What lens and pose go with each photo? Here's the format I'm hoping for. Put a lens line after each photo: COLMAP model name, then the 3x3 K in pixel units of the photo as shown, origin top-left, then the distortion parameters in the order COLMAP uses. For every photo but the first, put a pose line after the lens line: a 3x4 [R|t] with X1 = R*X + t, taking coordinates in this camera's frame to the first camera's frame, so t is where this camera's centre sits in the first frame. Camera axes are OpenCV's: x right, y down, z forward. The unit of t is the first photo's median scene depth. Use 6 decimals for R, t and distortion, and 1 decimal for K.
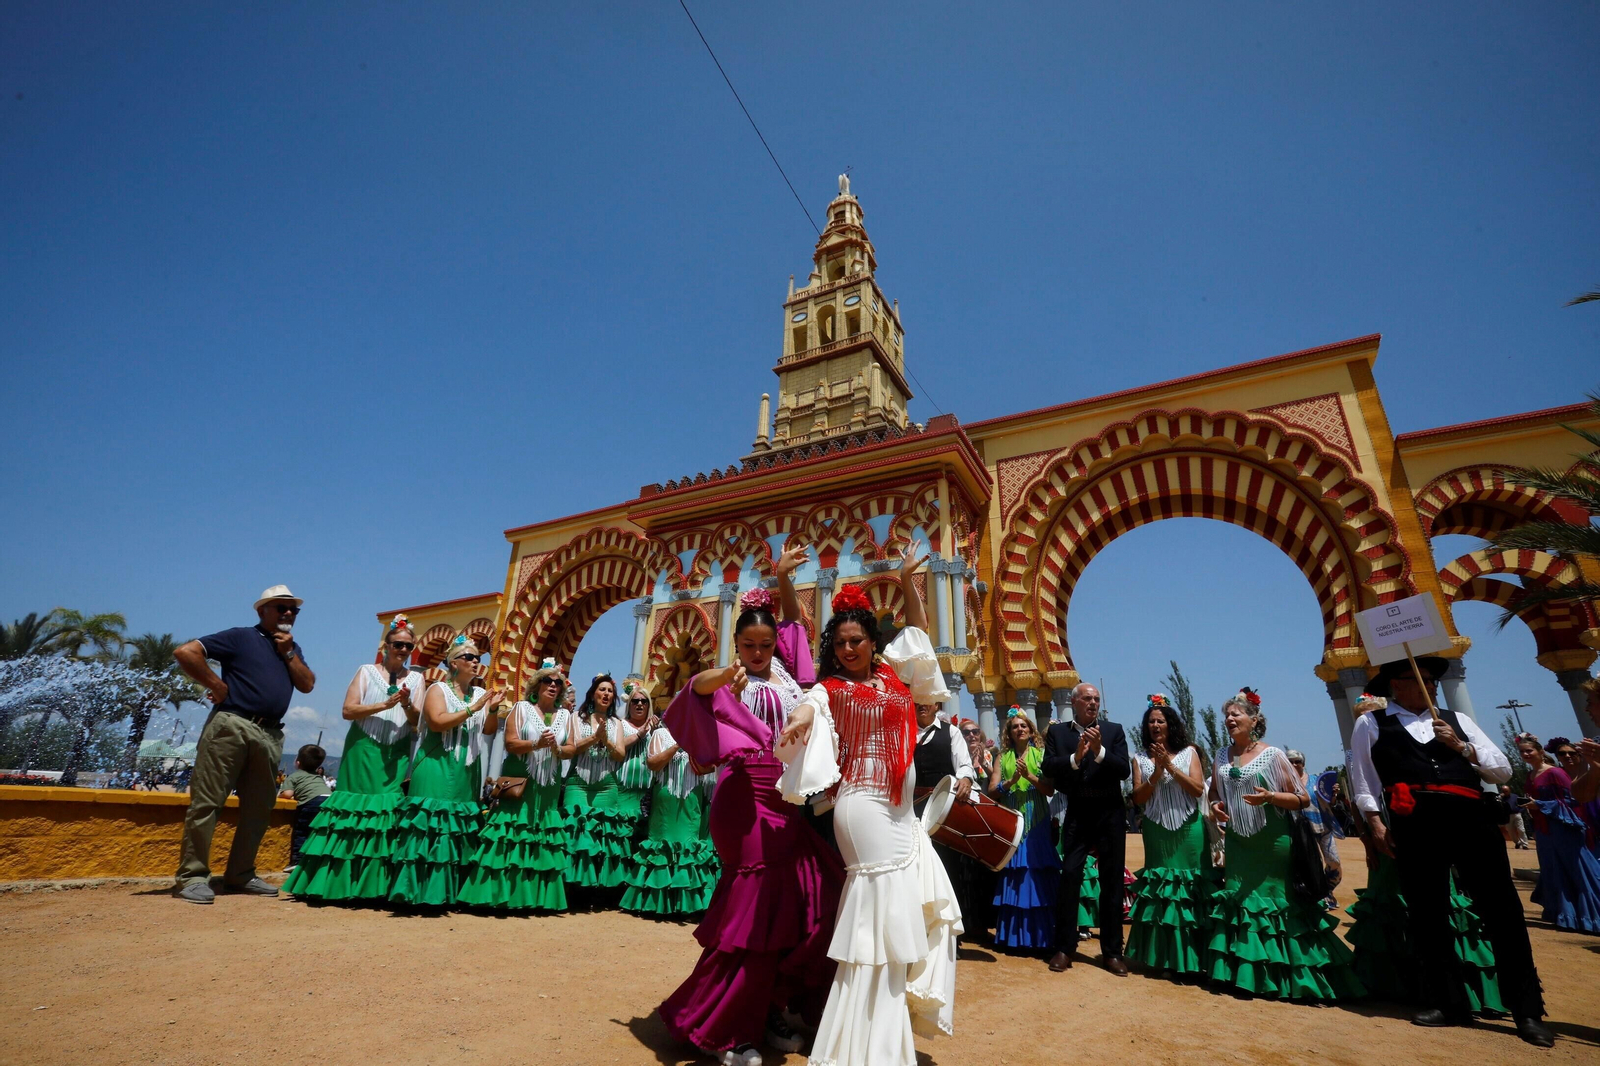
lens RADIAL K [[764.6, 0, 801.6], [0, 764.6, 524.3], [0, 0, 1]] dist [-0.092473, 0.045857]
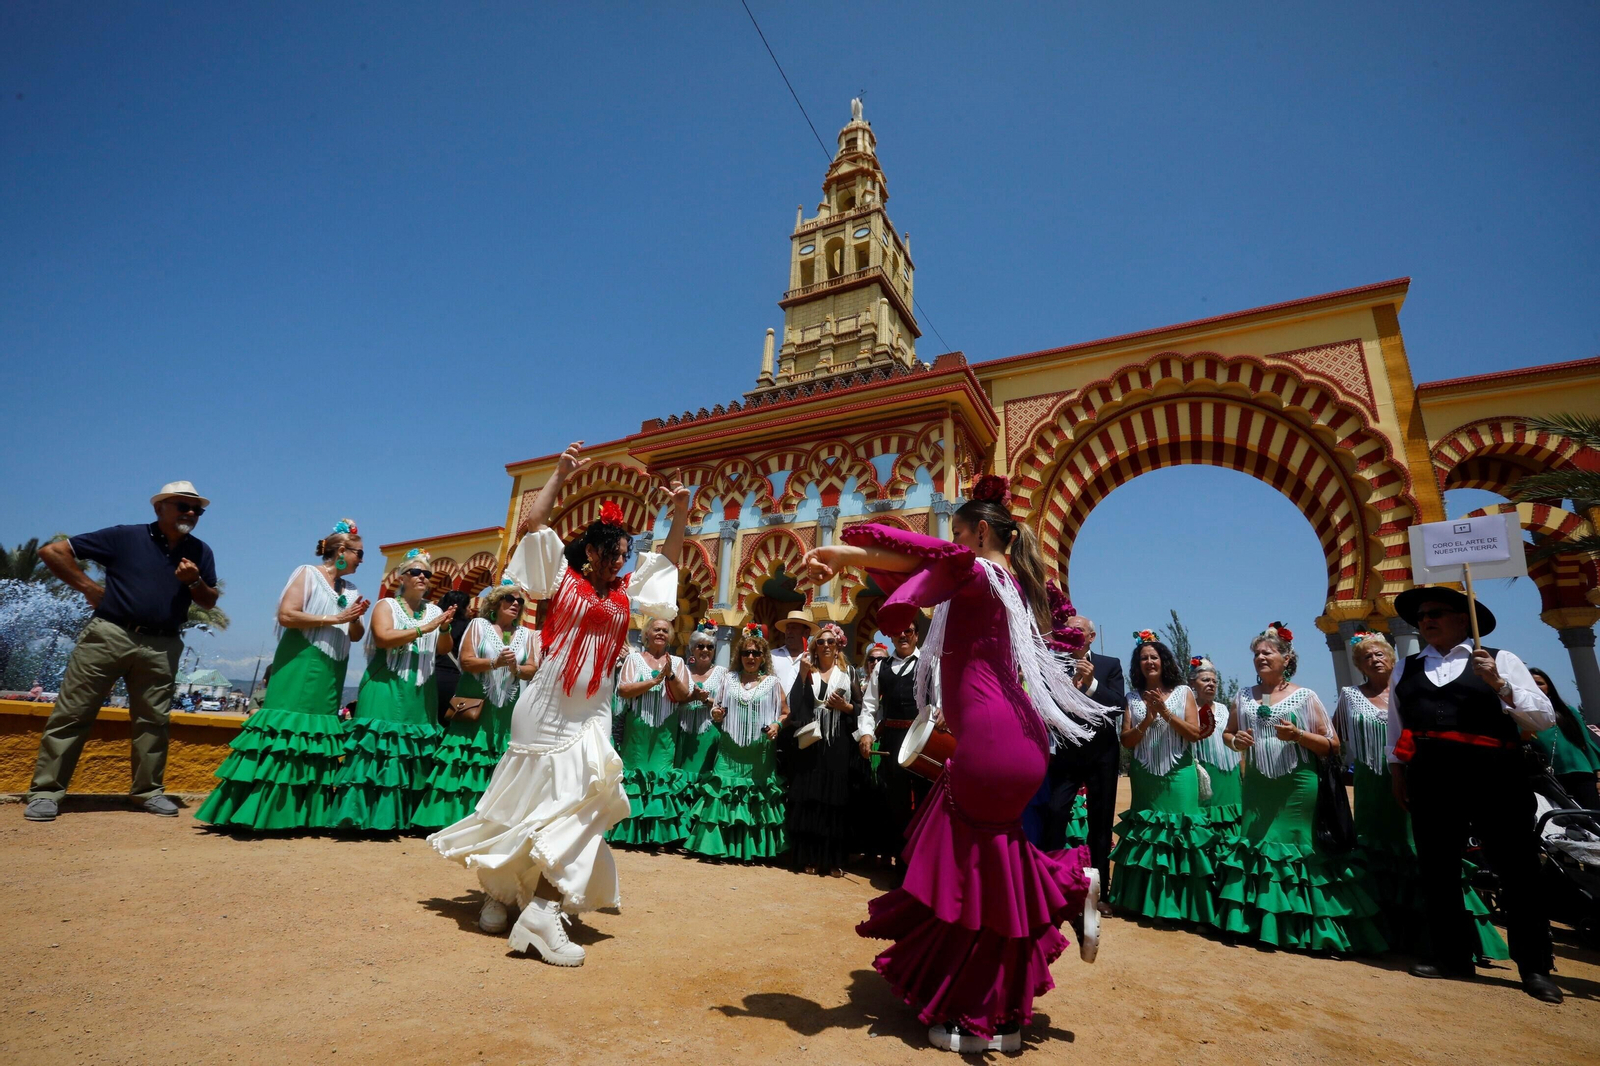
lens RADIAL K [[762.8, 0, 804.0], [0, 762.8, 532.5], [0, 0, 1]] dist [-0.086103, 0.041228]
pose [[0.999777, 0.020906, -0.003065, 0.005089], [-0.020564, 0.996064, 0.086222, 0.005829], [0.004855, -0.086140, 0.996271, 0.012354]]
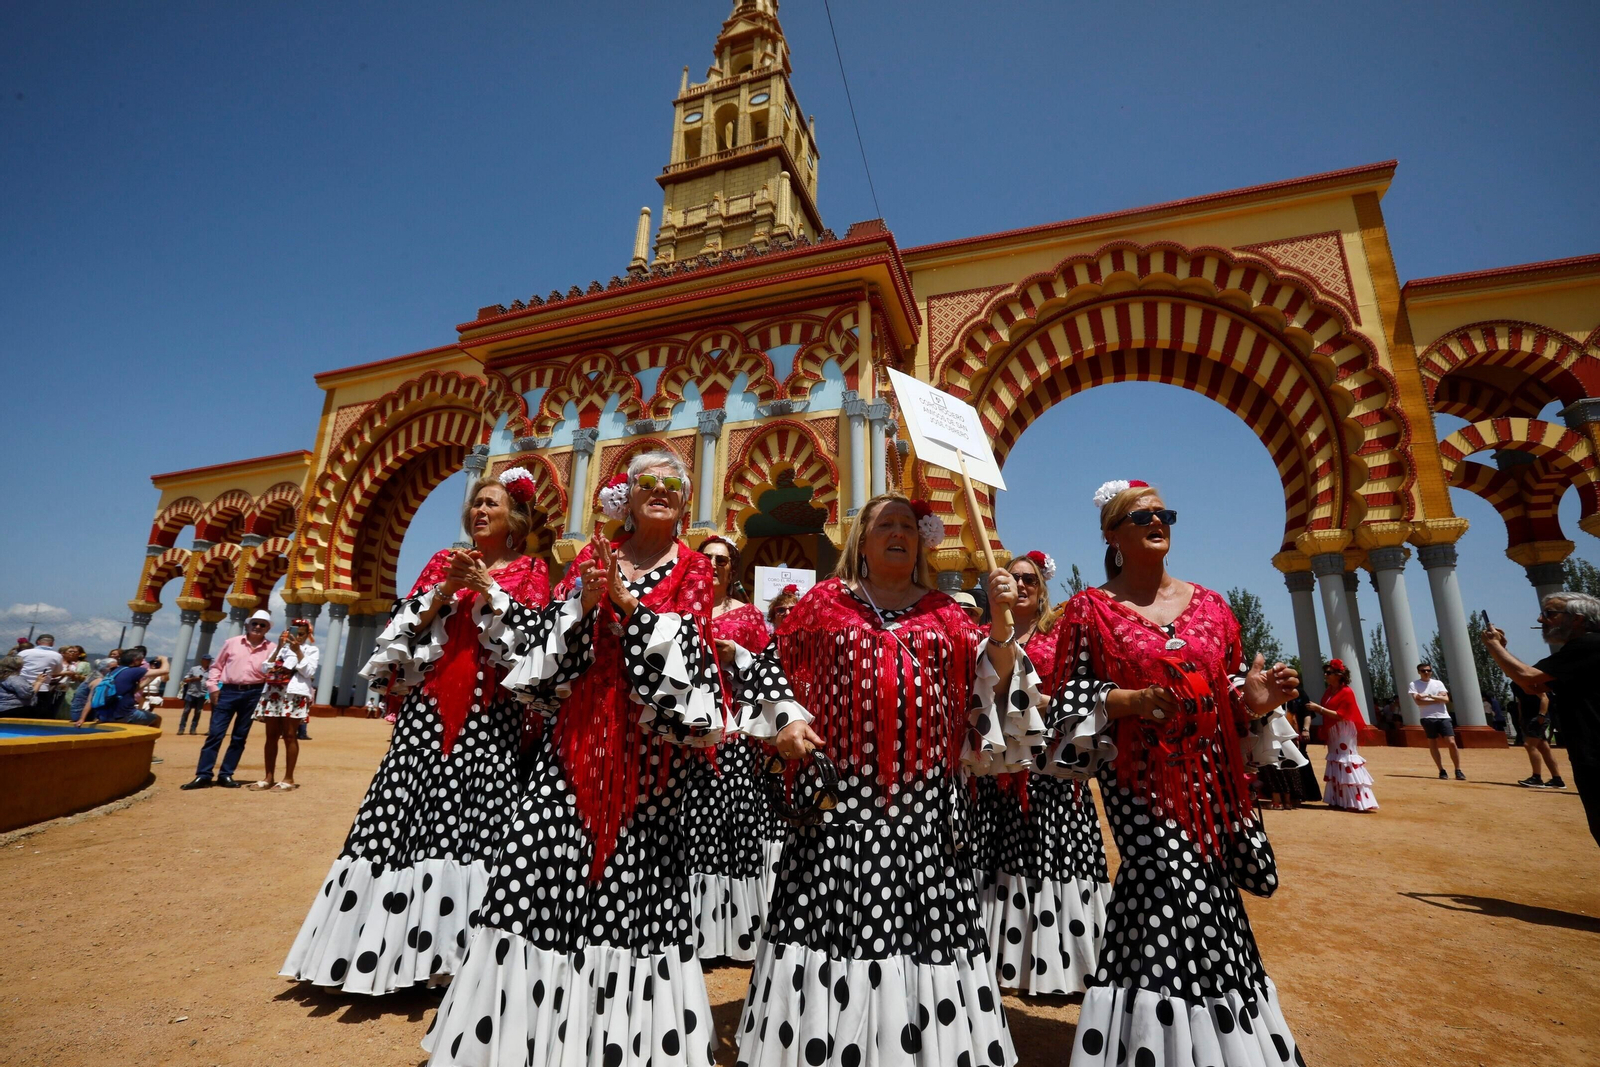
lens RADIAL K [[762.8, 0, 804.0], [0, 762.8, 533.0], [0, 0, 1]] dist [-0.086103, 0.041228]
pose [[0.989153, 0.030702, 0.143645, 0.018151], [-0.048706, 0.991142, 0.123555, 0.078736], [-0.138579, -0.129211, 0.981886, 0.203005]]
